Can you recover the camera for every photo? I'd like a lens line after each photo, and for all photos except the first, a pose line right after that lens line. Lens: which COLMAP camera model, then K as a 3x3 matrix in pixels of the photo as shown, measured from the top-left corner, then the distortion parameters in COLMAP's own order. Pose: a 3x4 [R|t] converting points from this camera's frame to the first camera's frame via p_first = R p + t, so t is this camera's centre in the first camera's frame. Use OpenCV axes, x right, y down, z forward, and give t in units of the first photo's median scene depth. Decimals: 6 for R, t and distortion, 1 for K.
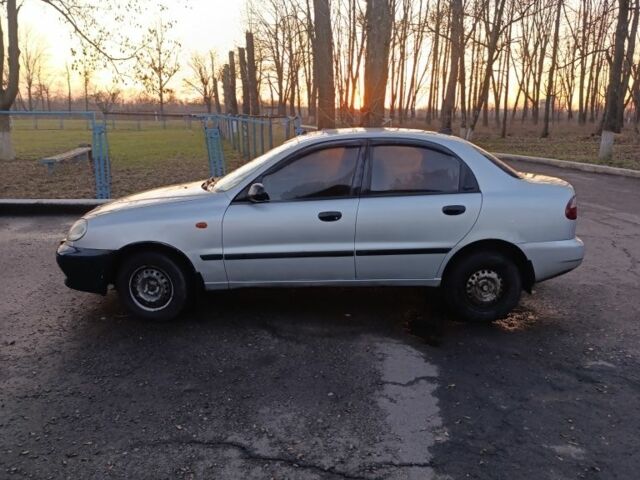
lens RADIAL K [[631.3, 0, 320.0], [0, 631.3, 240.0], [0, 0, 1]] dist [0.089429, -0.002984]
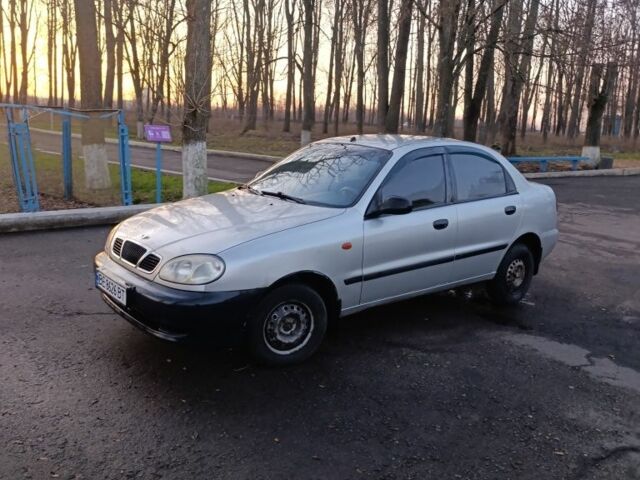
lens RADIAL K [[619.8, 0, 320.0], [0, 619.8, 240.0], [0, 0, 1]] dist [-0.008699, -0.018507]
pose [[0.760701, -0.093732, 0.642299, -0.765325], [0.078062, 0.995548, 0.052830, -0.079623], [-0.644391, 0.009951, 0.764631, 0.360292]]
